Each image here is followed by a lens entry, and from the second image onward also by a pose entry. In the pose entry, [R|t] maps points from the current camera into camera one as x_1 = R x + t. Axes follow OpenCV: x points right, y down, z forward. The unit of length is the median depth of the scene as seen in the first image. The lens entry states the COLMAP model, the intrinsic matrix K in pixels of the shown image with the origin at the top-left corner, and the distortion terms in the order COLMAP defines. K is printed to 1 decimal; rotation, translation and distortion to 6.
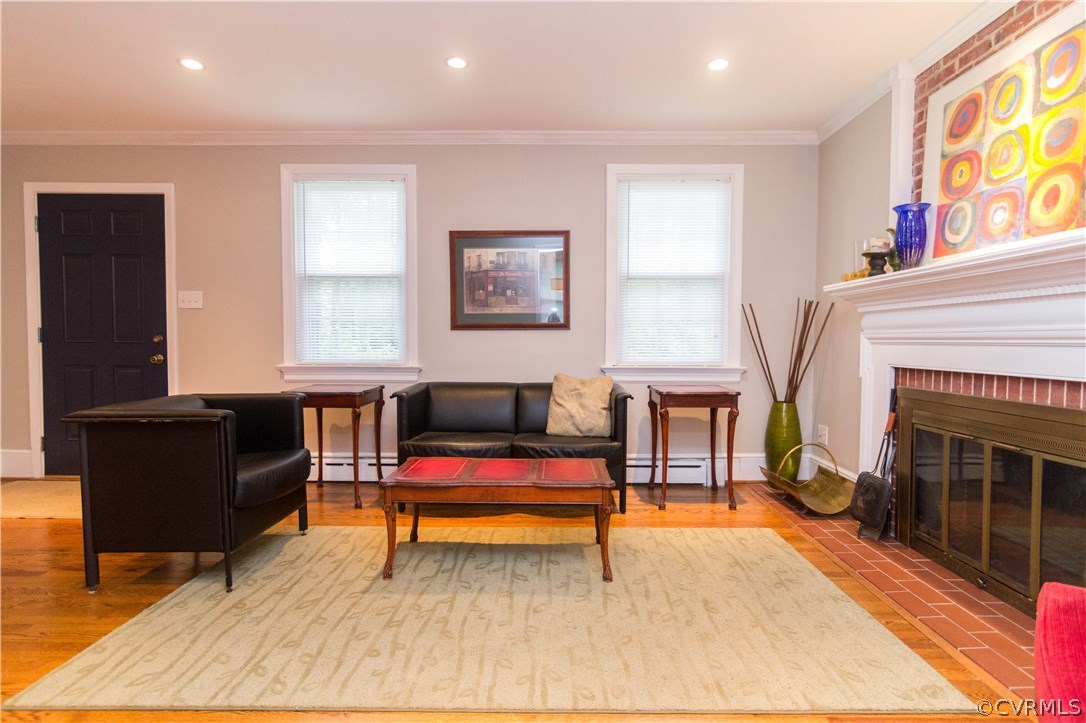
lens RADIAL K [[549.4, 0, 530.9], [0, 549.4, 361.0], [0, 0, 1]] dist [0.002272, 0.001021]
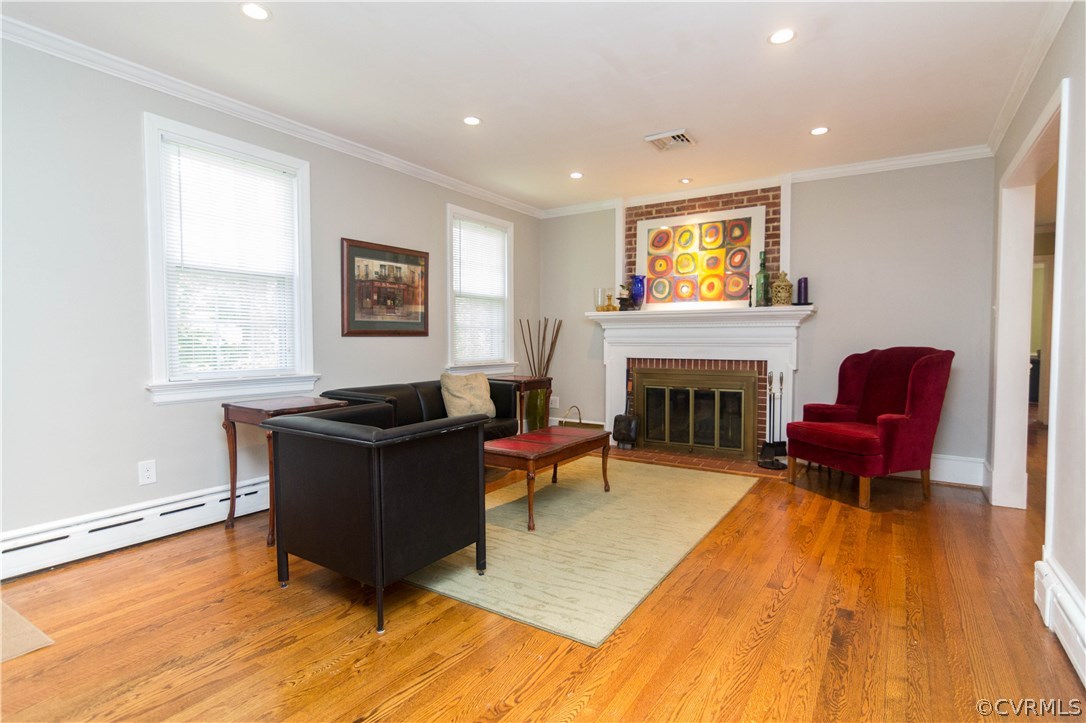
lens RADIAL K [[537.4, 0, 543.0], [0, 537.4, 361.5], [0, 0, 1]] dist [-0.001189, 0.000830]
pose [[0.546243, -0.038211, 0.836755, -1.072429], [0.034225, 0.999143, 0.023285, -0.029692], [-0.836927, 0.015918, 0.547083, 0.223063]]
